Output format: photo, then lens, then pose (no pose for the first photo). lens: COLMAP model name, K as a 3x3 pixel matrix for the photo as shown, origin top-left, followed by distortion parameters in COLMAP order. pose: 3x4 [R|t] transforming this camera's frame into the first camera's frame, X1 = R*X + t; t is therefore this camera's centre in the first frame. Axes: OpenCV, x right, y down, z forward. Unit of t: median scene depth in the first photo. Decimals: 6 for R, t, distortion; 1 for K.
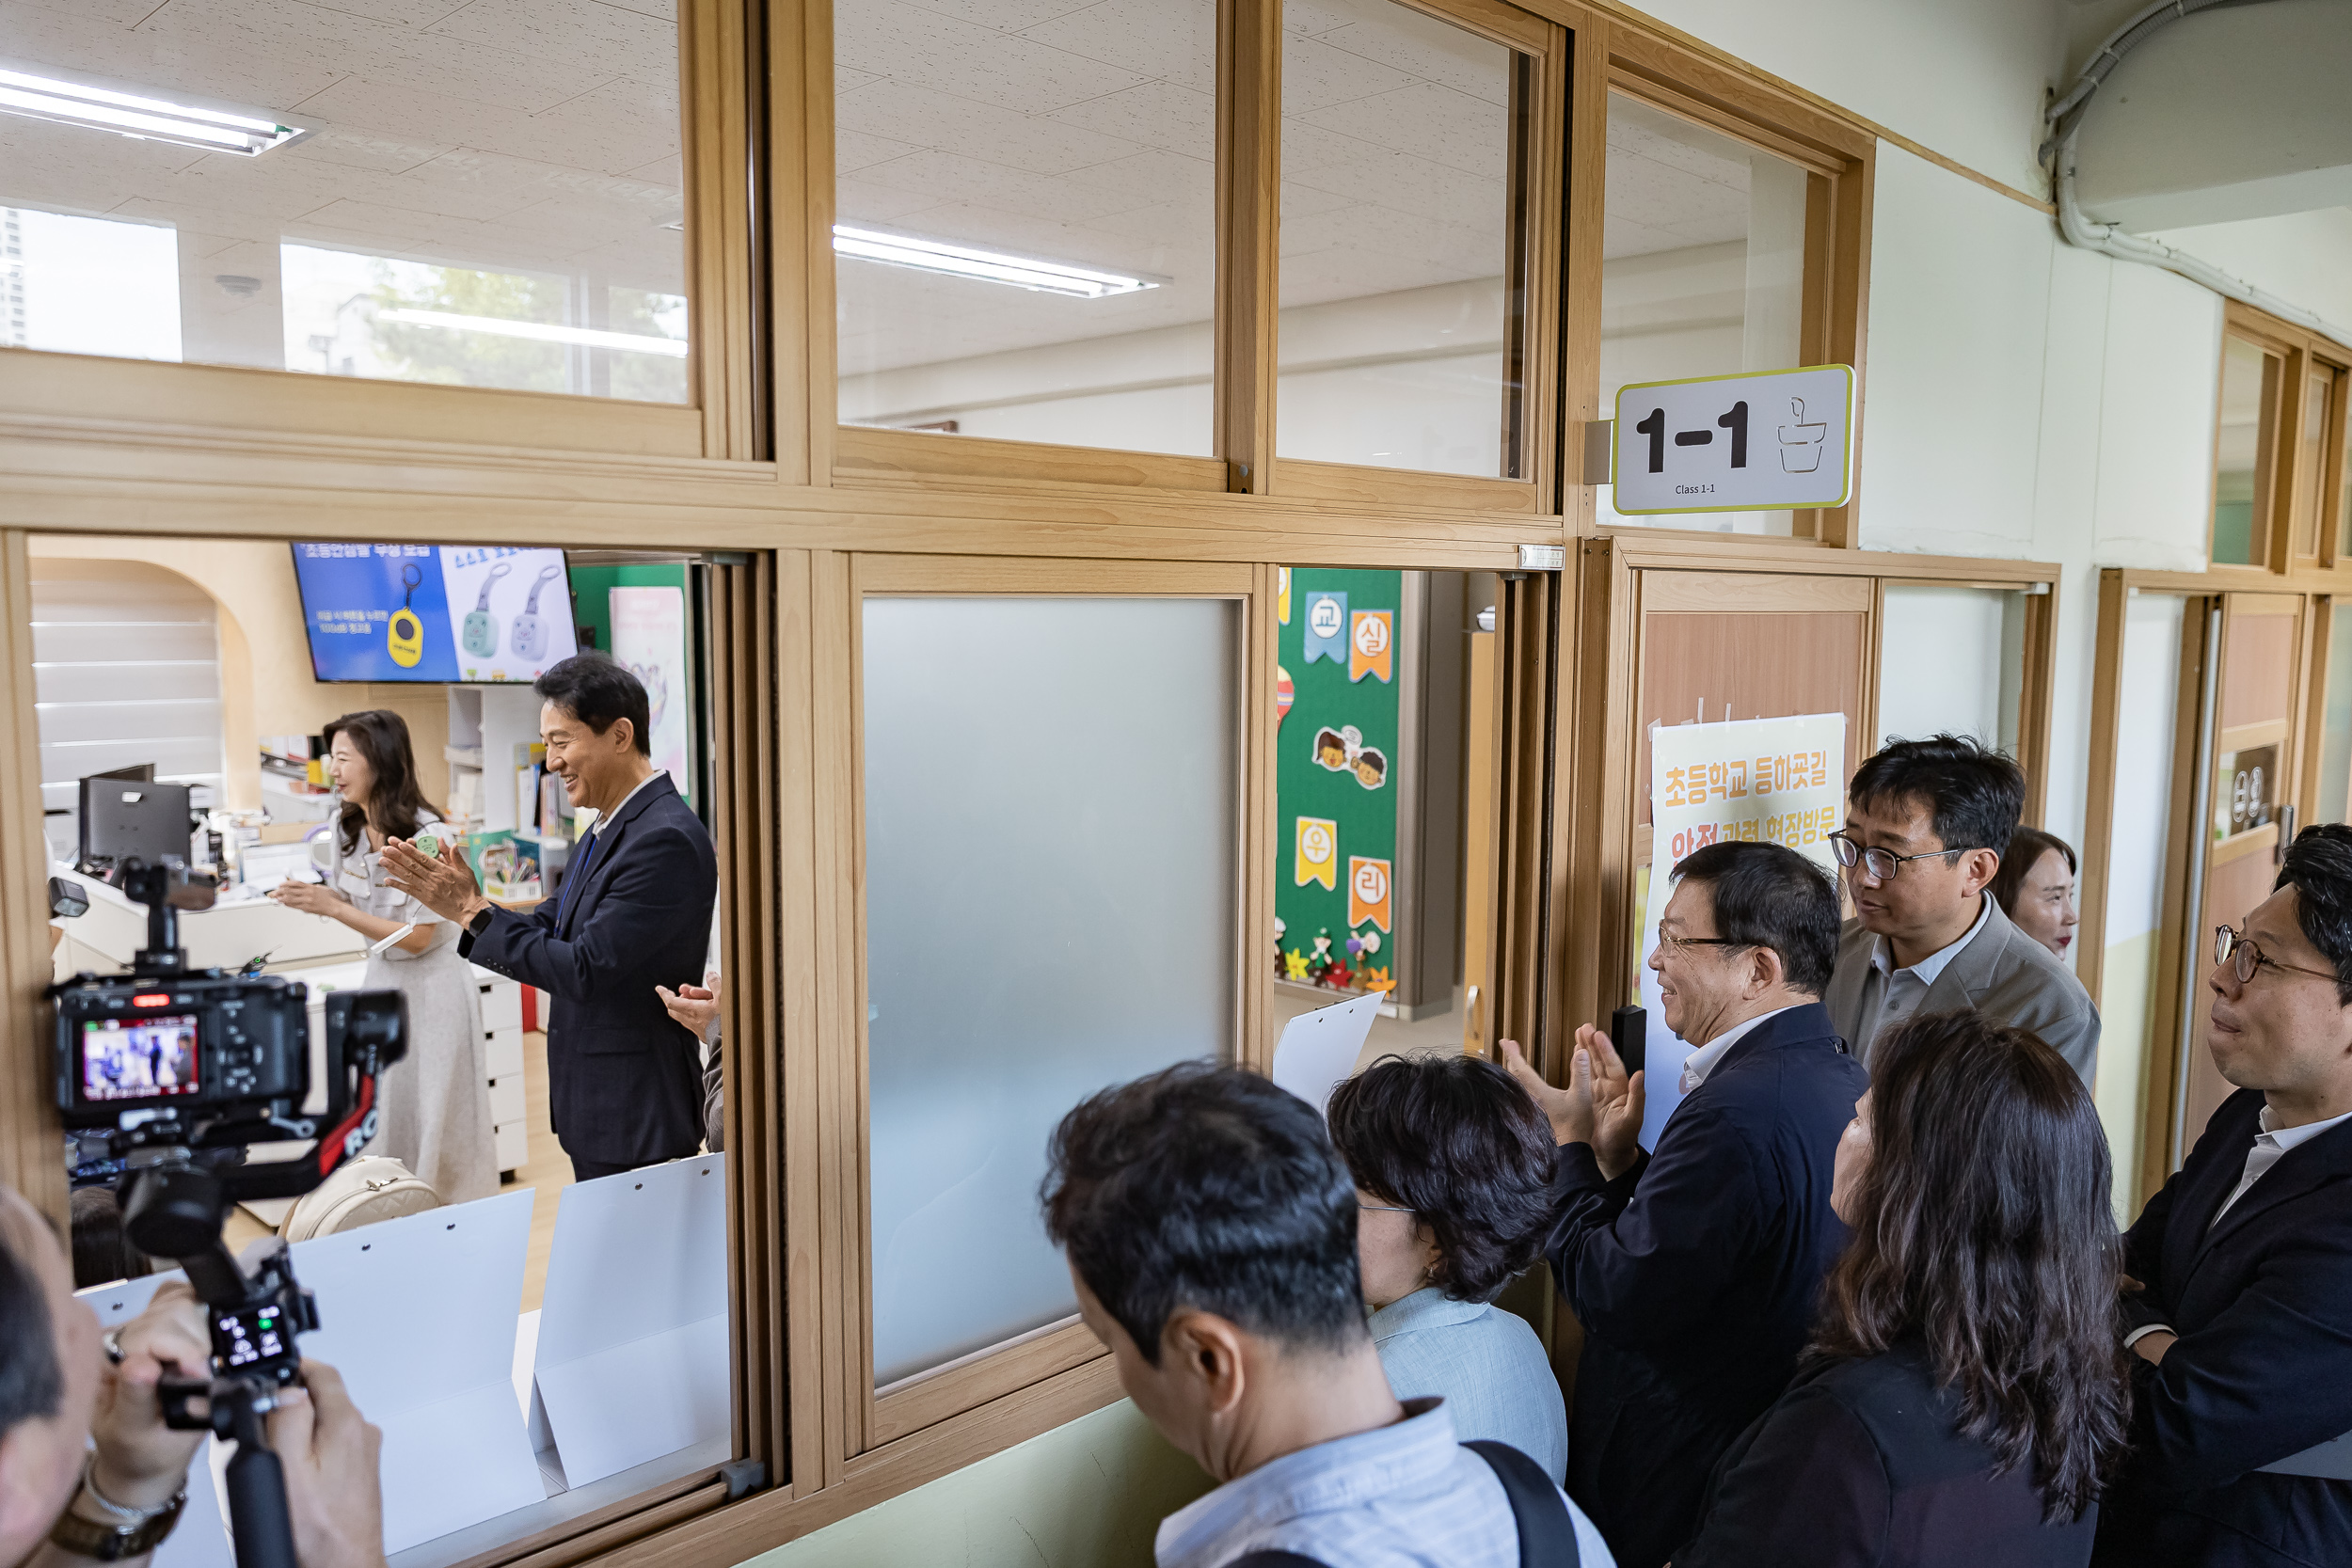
lens RADIAL K [[1735.4, 0, 1177.8], [0, 1735.4, 785.1], [0, 0, 1]] dist [-0.016038, -0.003356]
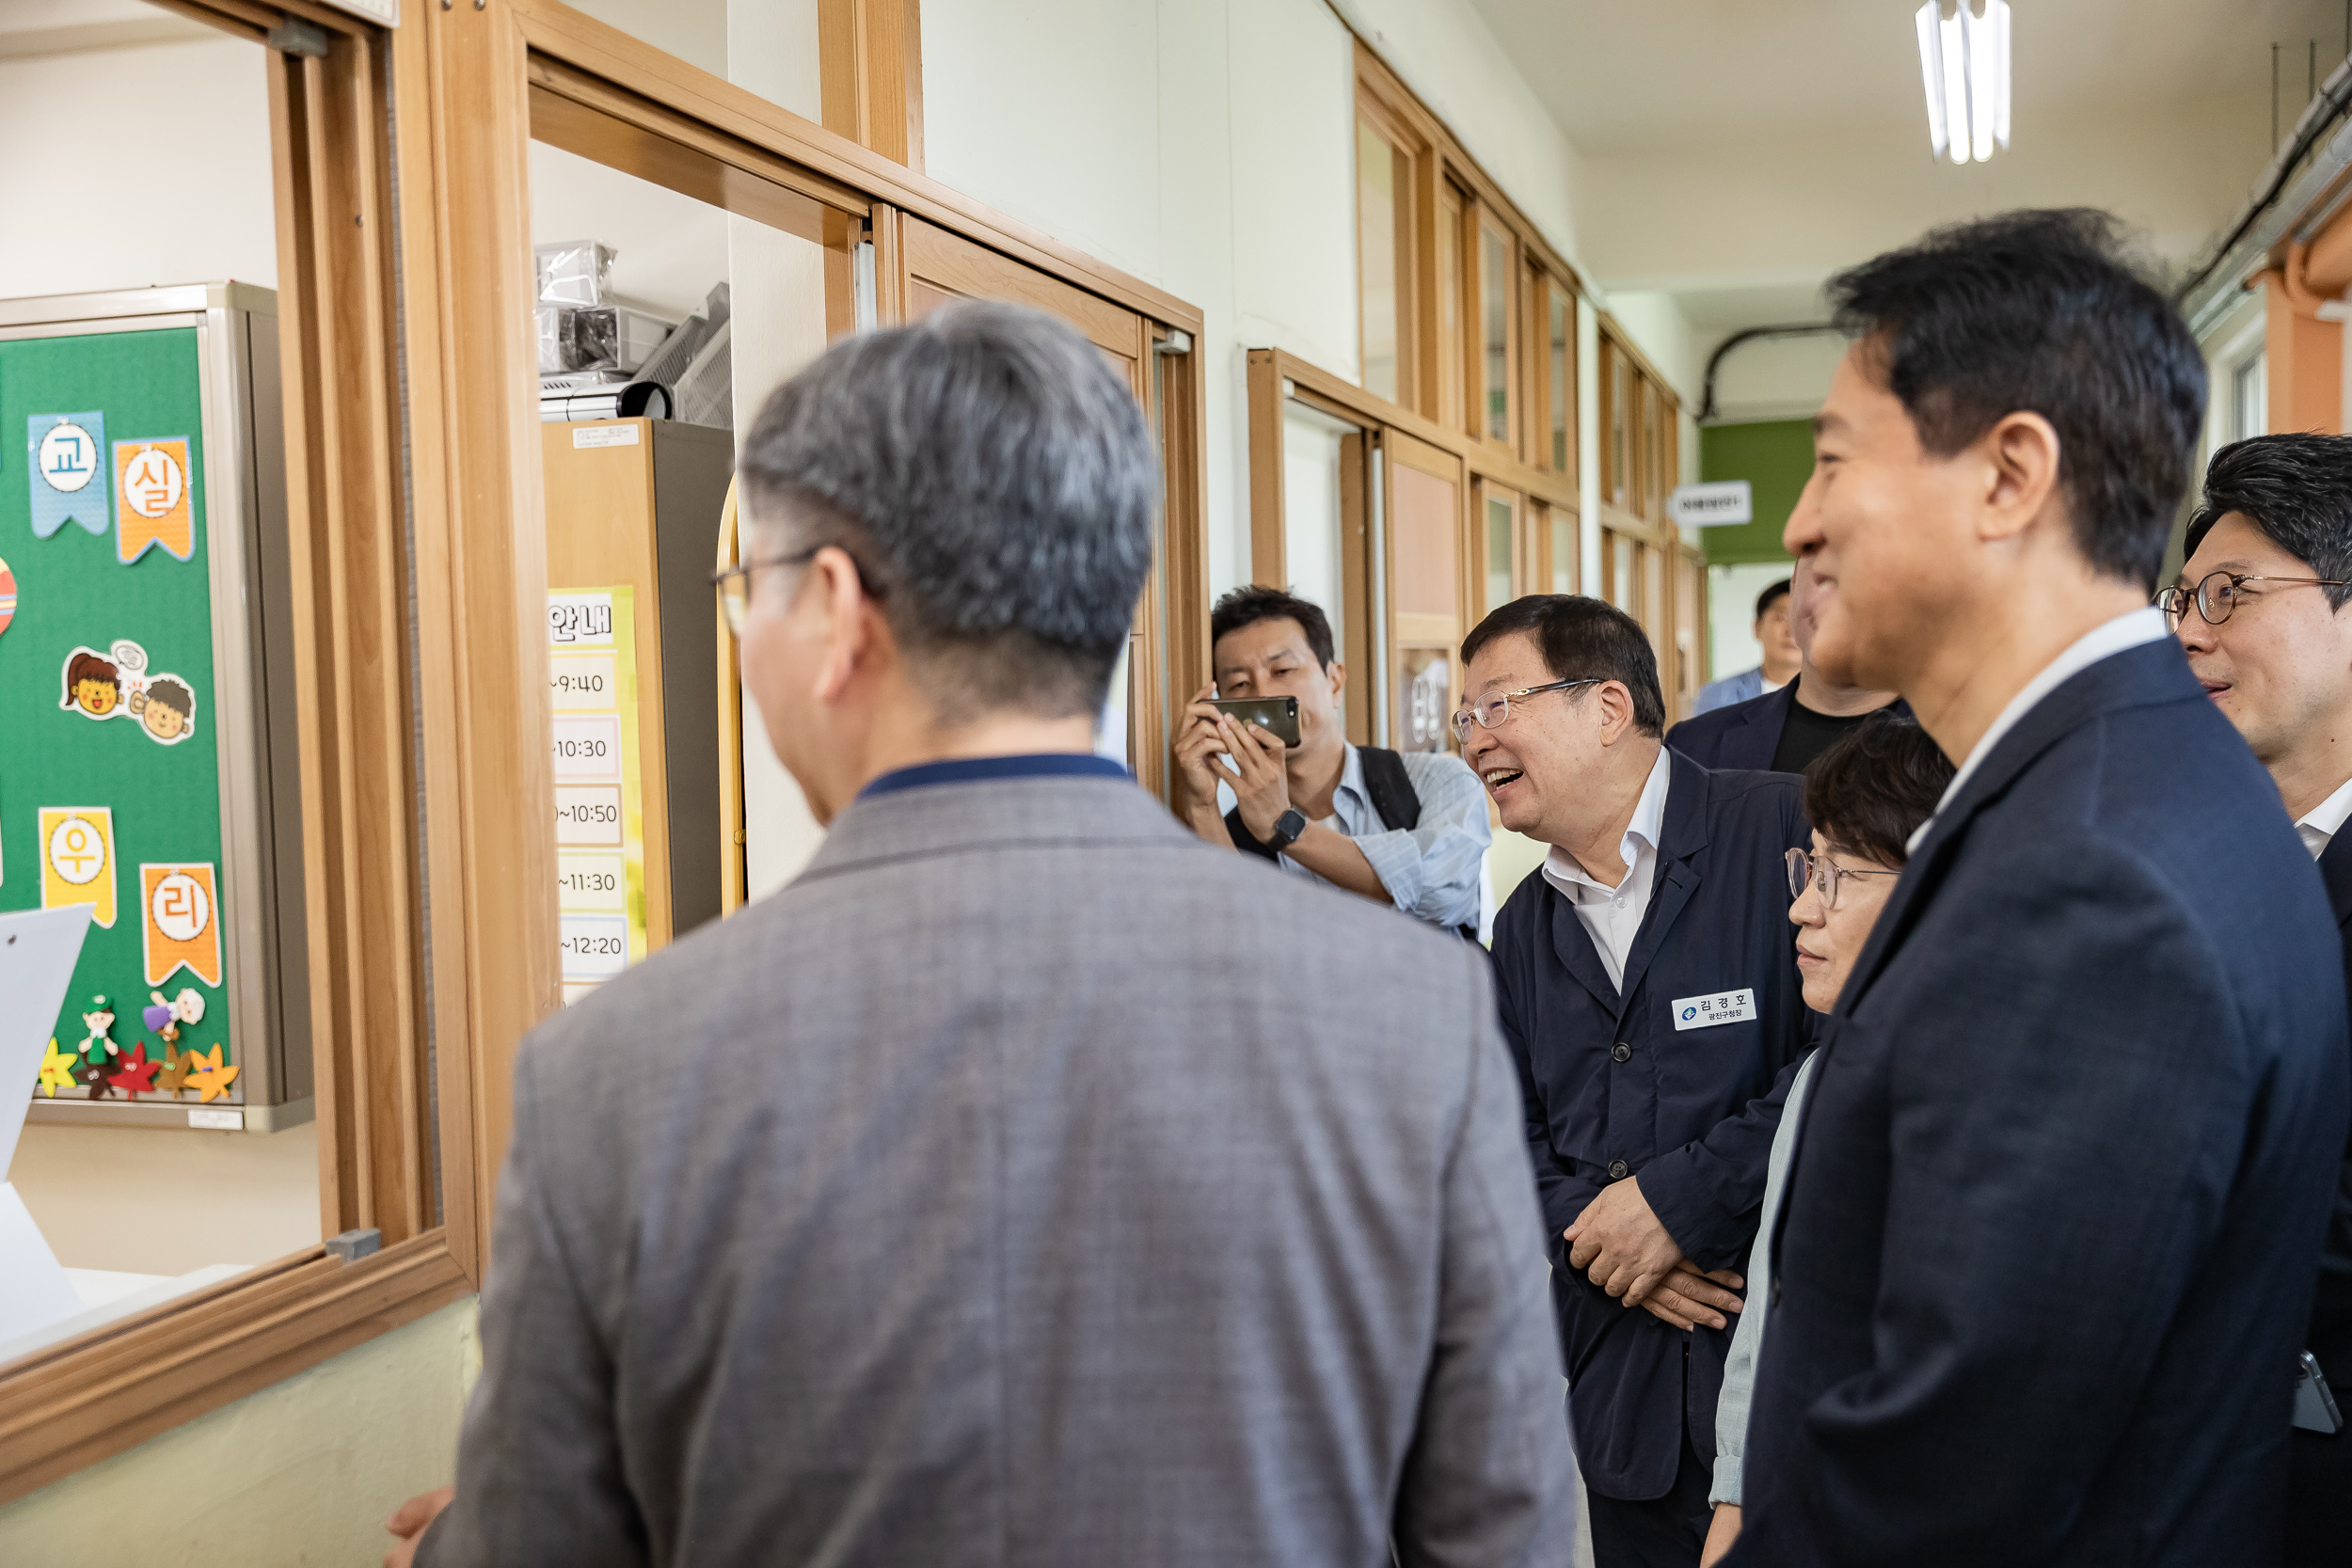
lens RADIAL K [[2325.0, 0, 1170.8], [0, 2325.0, 786.2], [0, 0, 1]] dist [0.032316, 0.000000]
pose [[0.886440, -0.054425, 0.459633, 0.046209], [0.079102, 0.996266, -0.034589, 0.069248], [-0.456035, 0.067019, 0.887435, 0.143650]]
